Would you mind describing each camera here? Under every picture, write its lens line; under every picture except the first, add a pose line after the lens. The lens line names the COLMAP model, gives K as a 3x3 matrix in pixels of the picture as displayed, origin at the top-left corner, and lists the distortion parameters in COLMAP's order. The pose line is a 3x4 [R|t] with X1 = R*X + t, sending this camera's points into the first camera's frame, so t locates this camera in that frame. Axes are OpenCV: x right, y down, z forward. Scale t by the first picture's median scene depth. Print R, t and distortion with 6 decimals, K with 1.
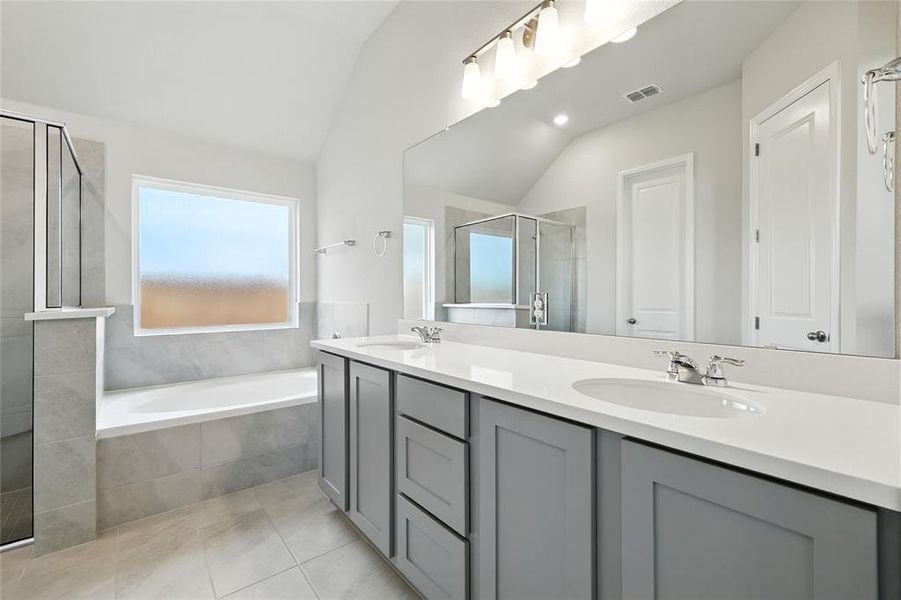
lens RADIAL K [[396.3, 0, 450.5], [0, 396.3, 300.0], [0, 0, 1]] dist [0.000932, 0.000027]
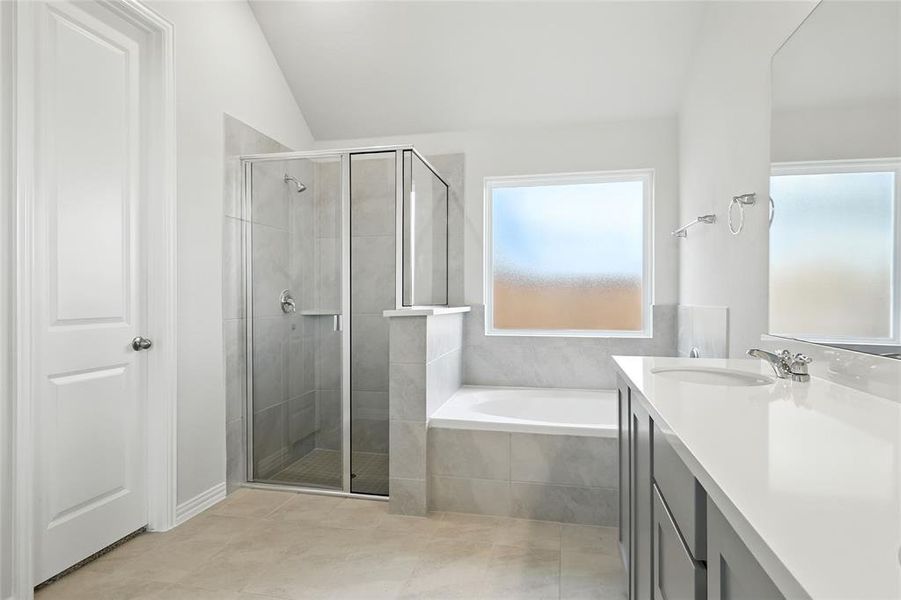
lens RADIAL K [[498.7, 0, 450.3], [0, 498.7, 302.3], [0, 0, 1]] dist [0.000836, 0.000187]
pose [[0.622872, 0.011407, -0.782241, 0.189452], [-0.010047, 0.999928, 0.006581, -0.002341], [0.782259, 0.003760, 0.622942, 0.156479]]
